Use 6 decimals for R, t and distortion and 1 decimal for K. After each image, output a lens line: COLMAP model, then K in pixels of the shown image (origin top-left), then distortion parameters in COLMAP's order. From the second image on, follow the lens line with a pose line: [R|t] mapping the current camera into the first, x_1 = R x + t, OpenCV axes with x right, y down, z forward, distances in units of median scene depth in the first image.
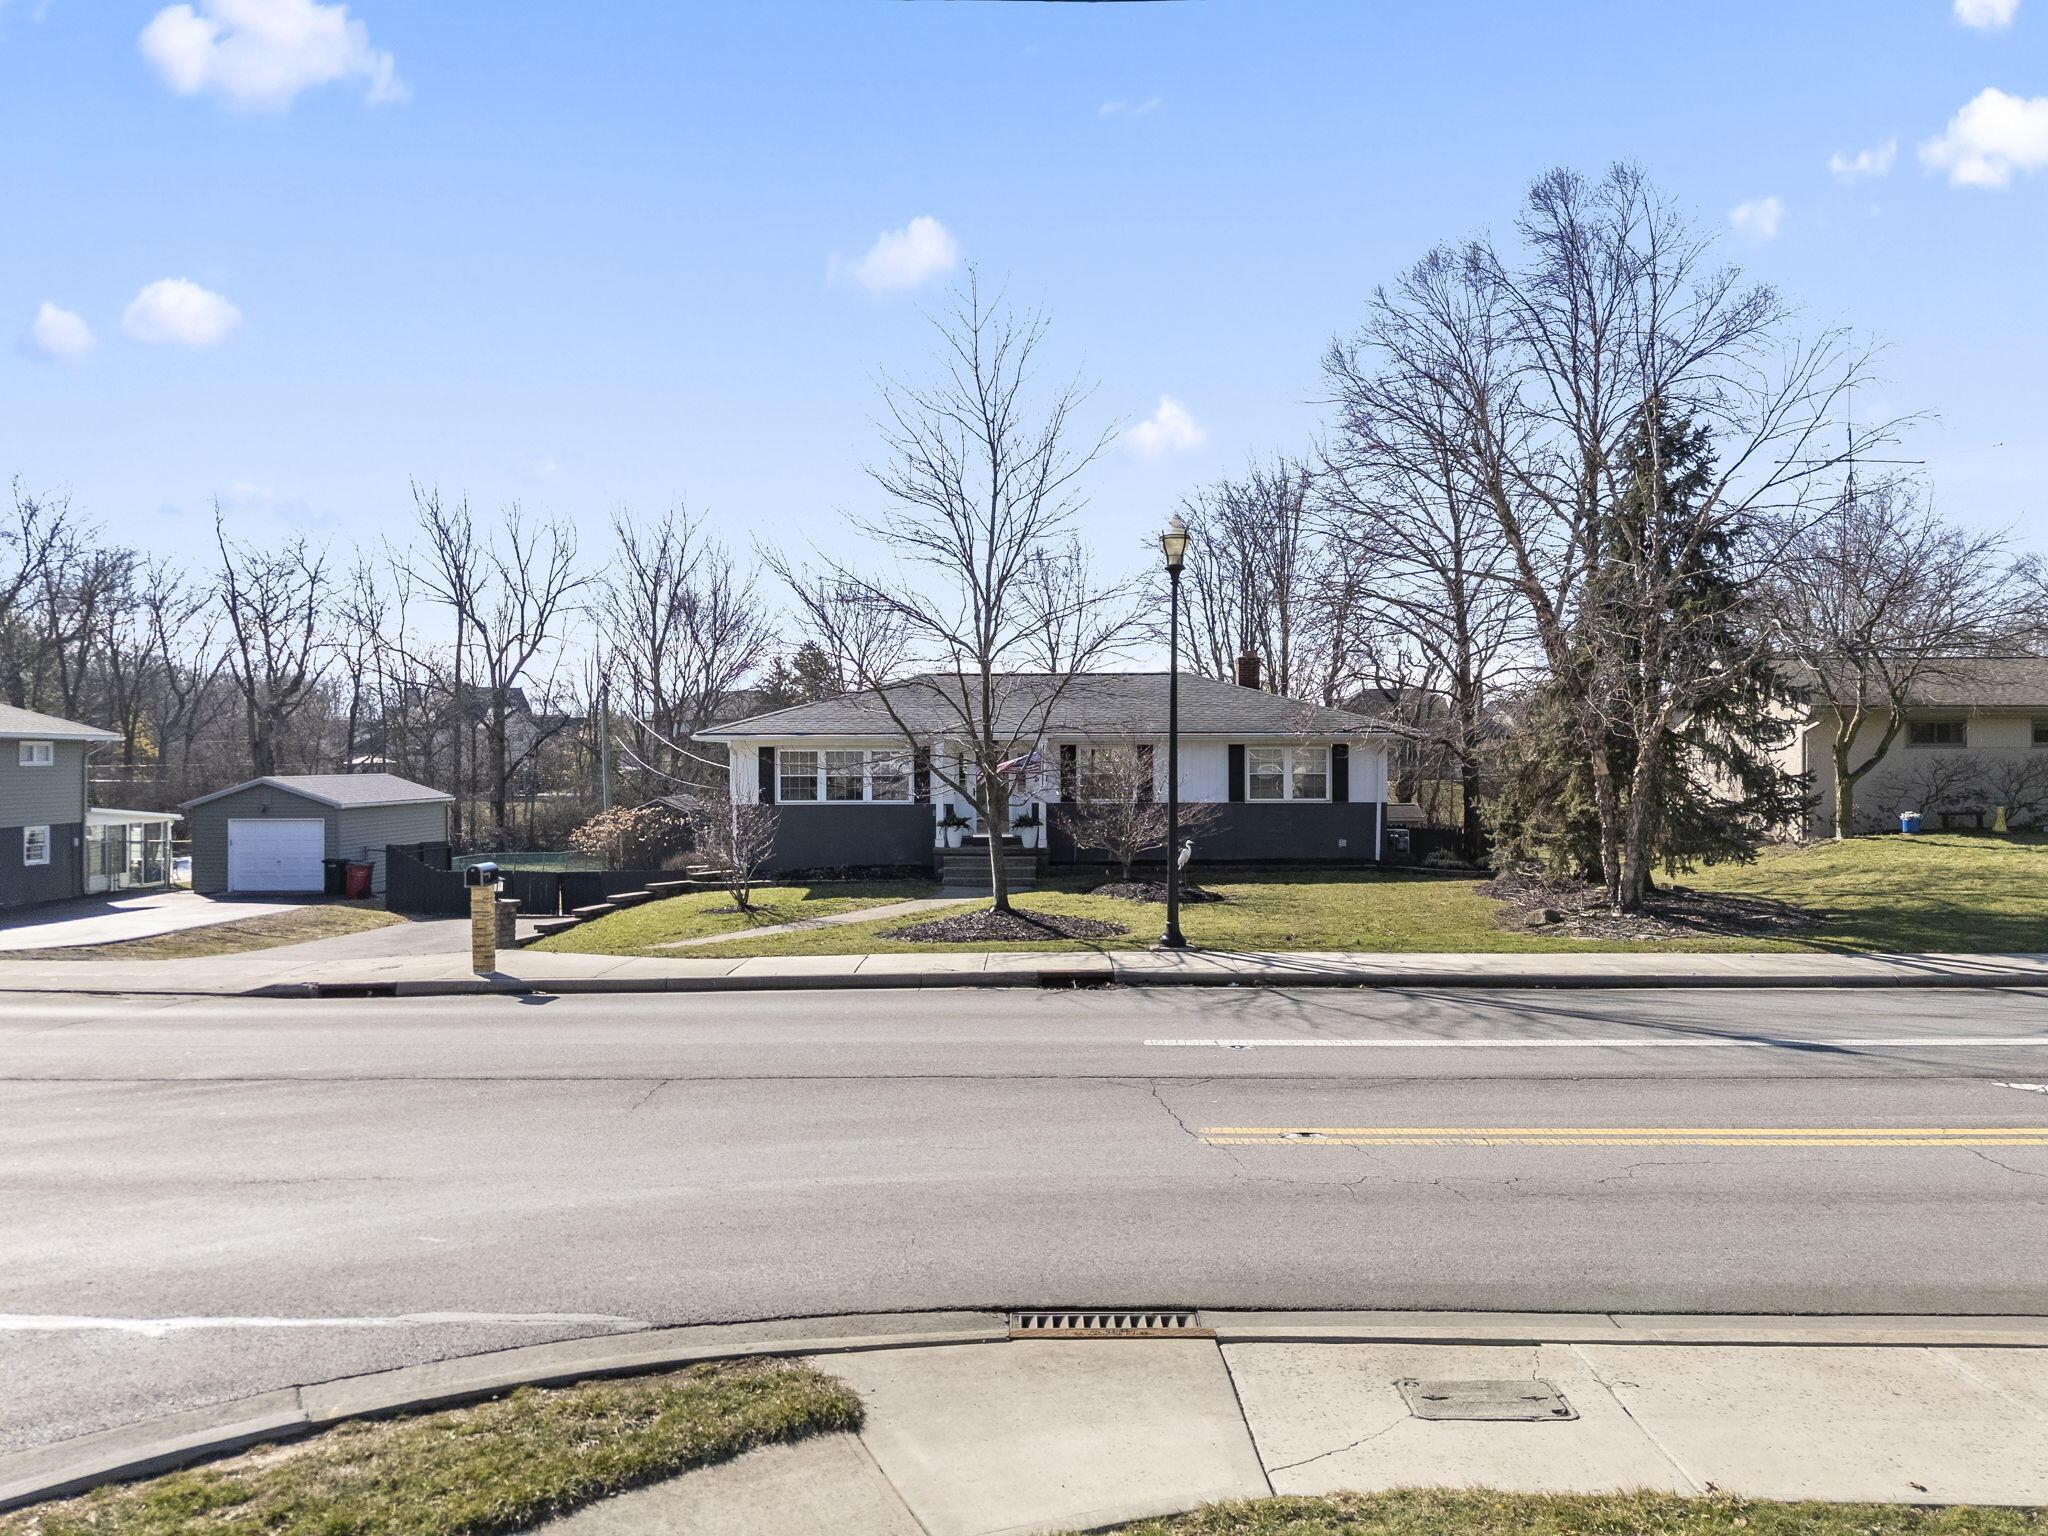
lens RADIAL K [[1546.9, 0, 1024.5], [0, 1546.9, 775.2], [0, 0, 1]] dist [-0.003748, -0.000160]
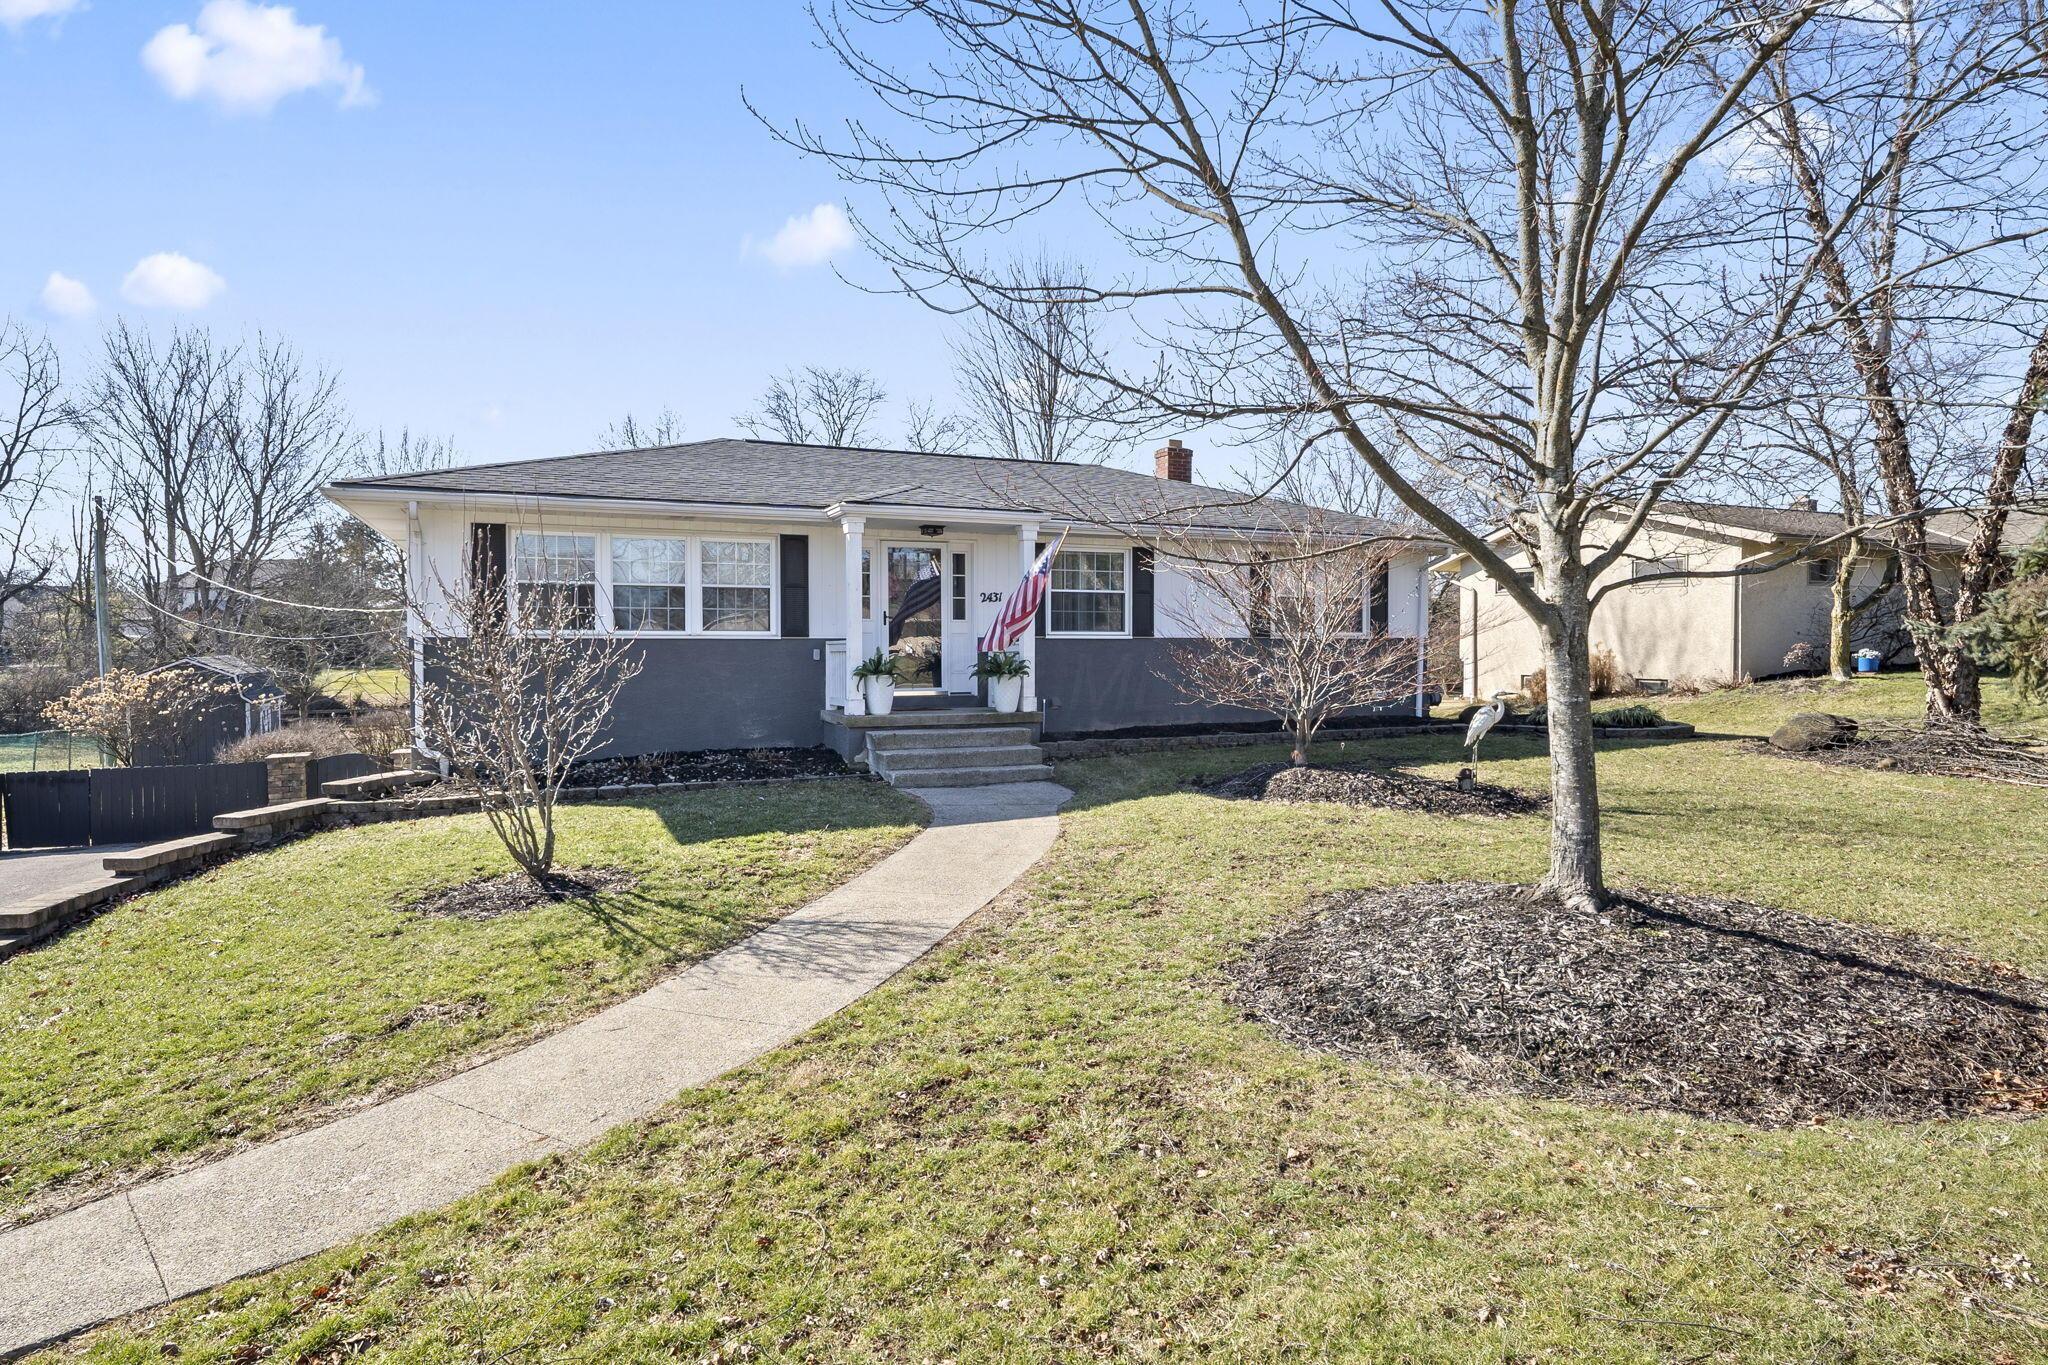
lens RADIAL K [[1139.4, 0, 1021.7], [0, 1139.4, 663.4], [0, 0, 1]] dist [-0.004874, 0.000975]
pose [[0.914873, -0.002021, 0.403736, -0.093374], [-0.000265, 0.999984, 0.005606, 0.014895], [-0.403741, -0.005236, 0.914858, 0.346879]]
